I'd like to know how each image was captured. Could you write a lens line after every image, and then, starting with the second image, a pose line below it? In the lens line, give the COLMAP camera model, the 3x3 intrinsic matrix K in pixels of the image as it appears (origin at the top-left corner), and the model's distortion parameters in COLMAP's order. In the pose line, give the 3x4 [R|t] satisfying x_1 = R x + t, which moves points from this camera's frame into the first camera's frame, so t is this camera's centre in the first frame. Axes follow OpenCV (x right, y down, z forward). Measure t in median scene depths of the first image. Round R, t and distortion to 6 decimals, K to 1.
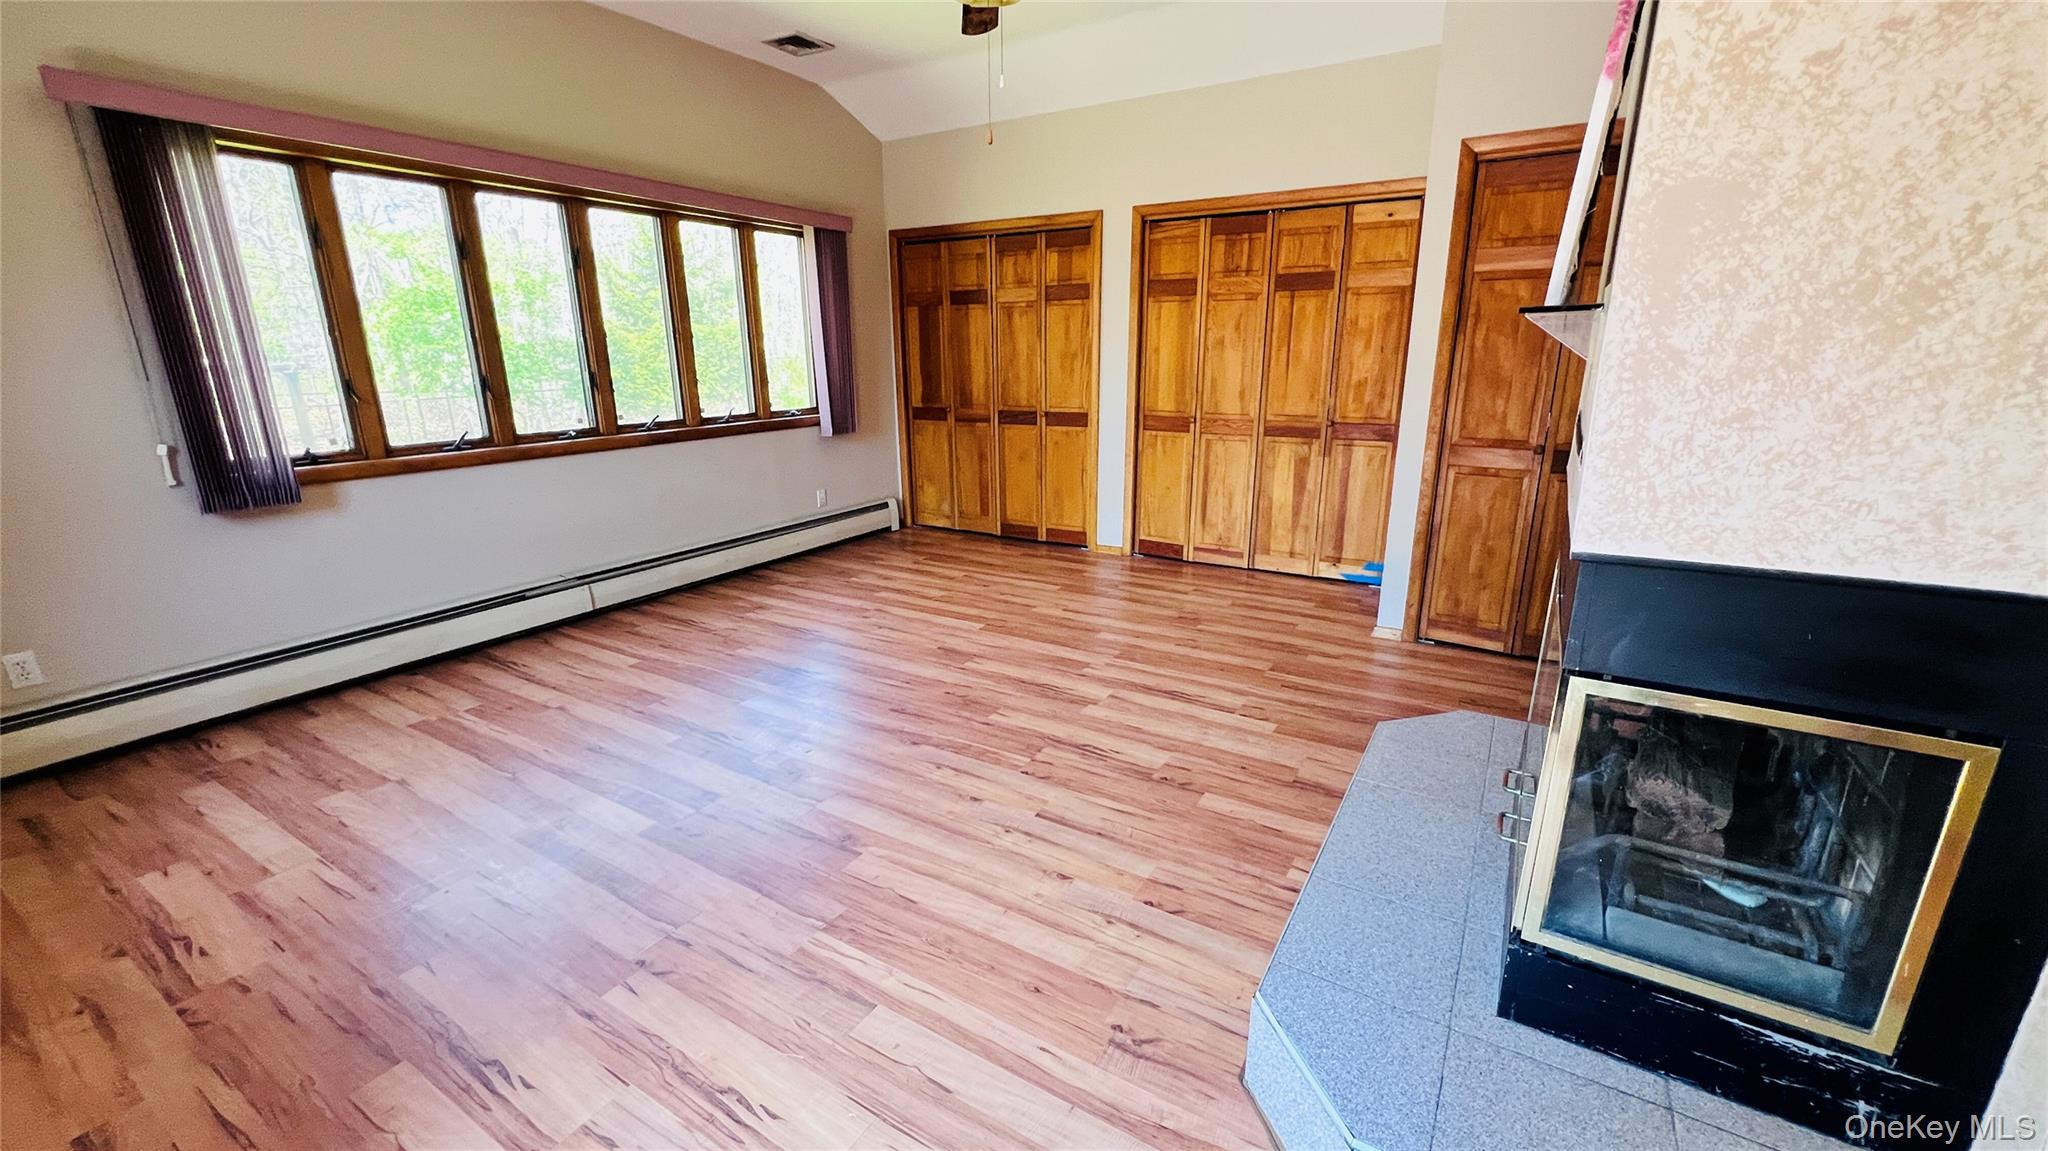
lens RADIAL K [[820.2, 0, 1024.2], [0, 820.2, 574.0], [0, 0, 1]] dist [-0.001377, 0.000086]
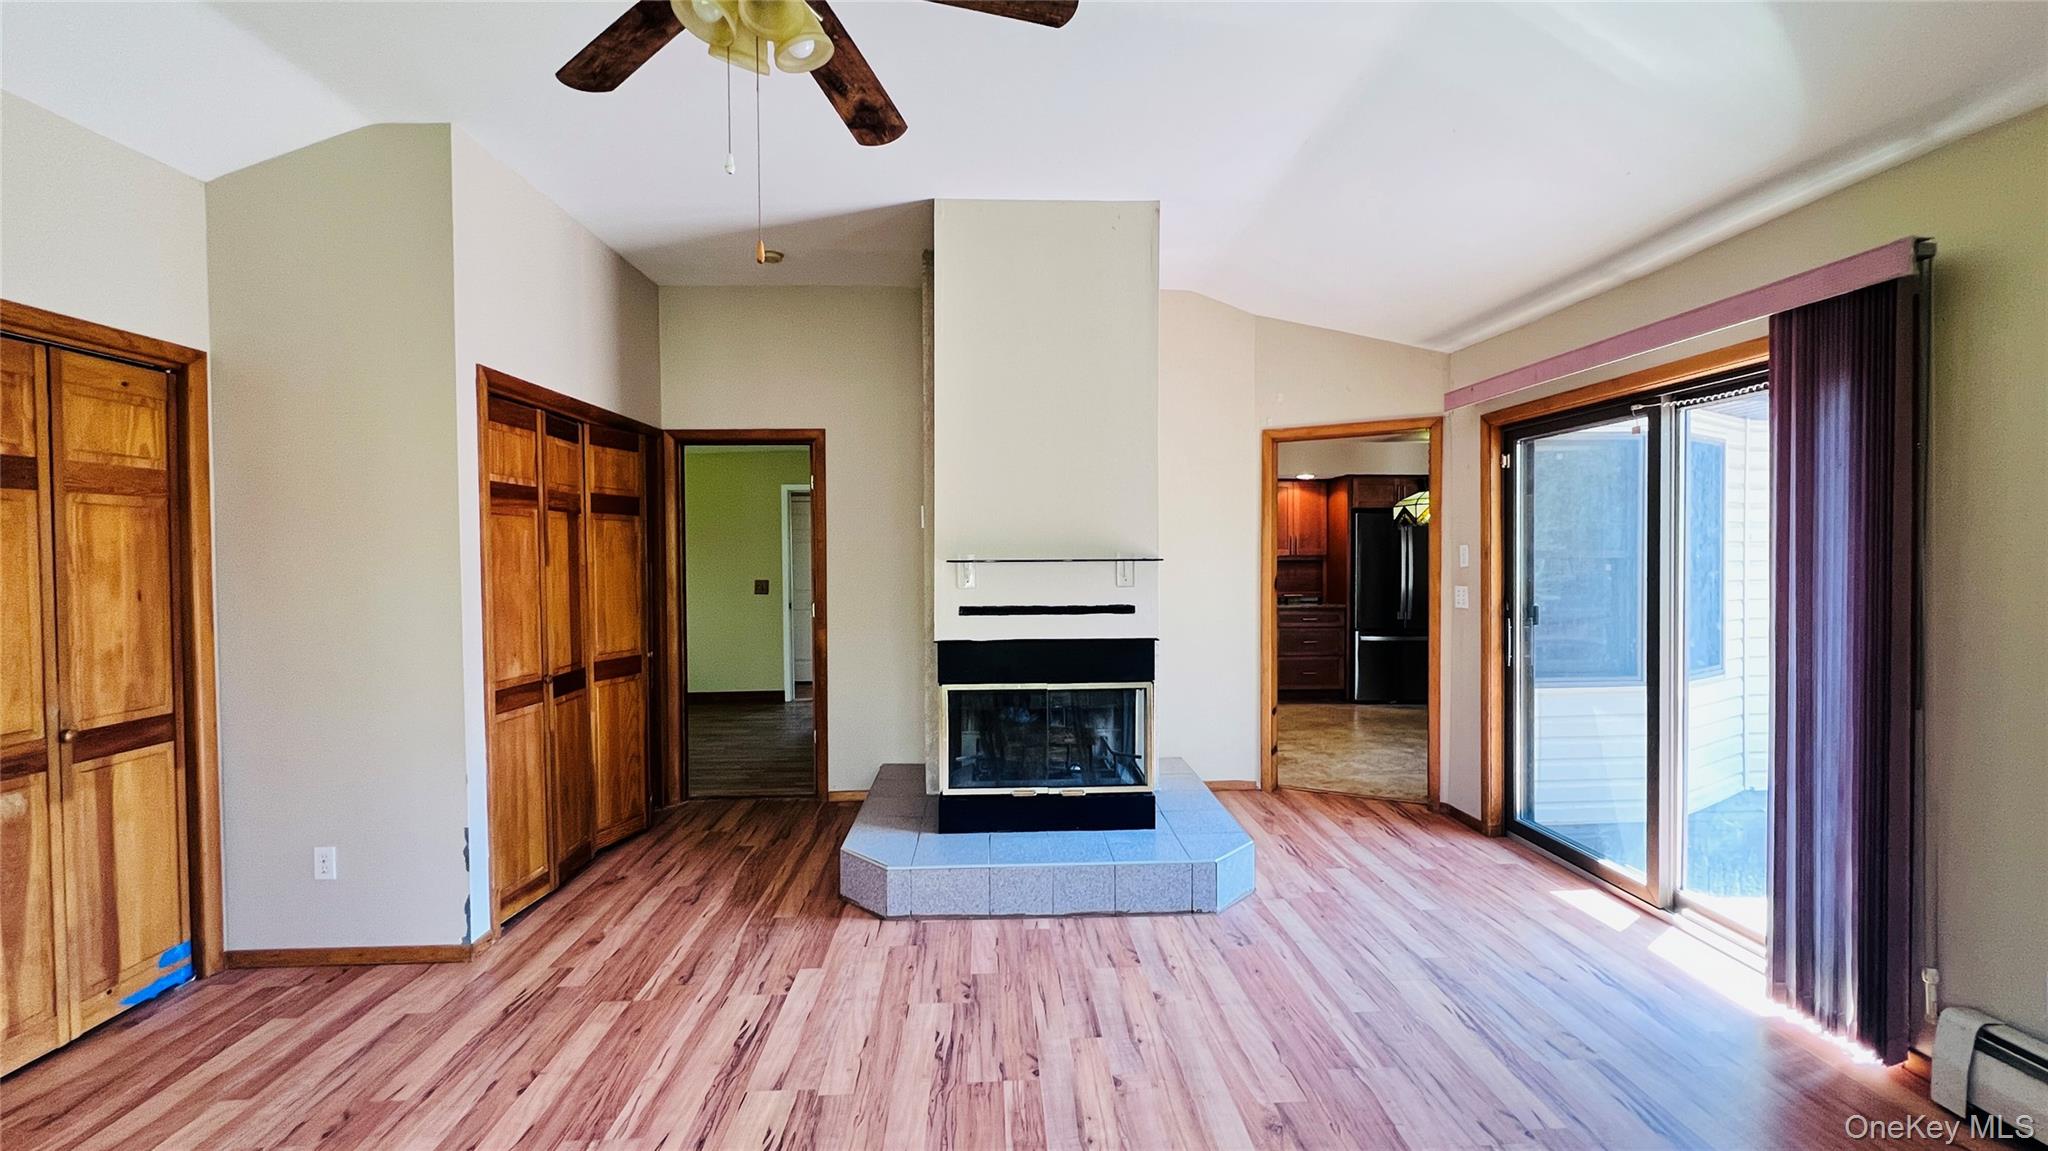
lens RADIAL K [[820.2, 0, 1021.2], [0, 820.2, 577.5], [0, 0, 1]] dist [-0.001377, 0.000086]
pose [[-0.559455, -0.007995, 0.828822, -0.533278], [0.235811, 0.957096, 0.168404, -0.302350], [-0.794609, 0.289660, -0.533567, 1.030306]]
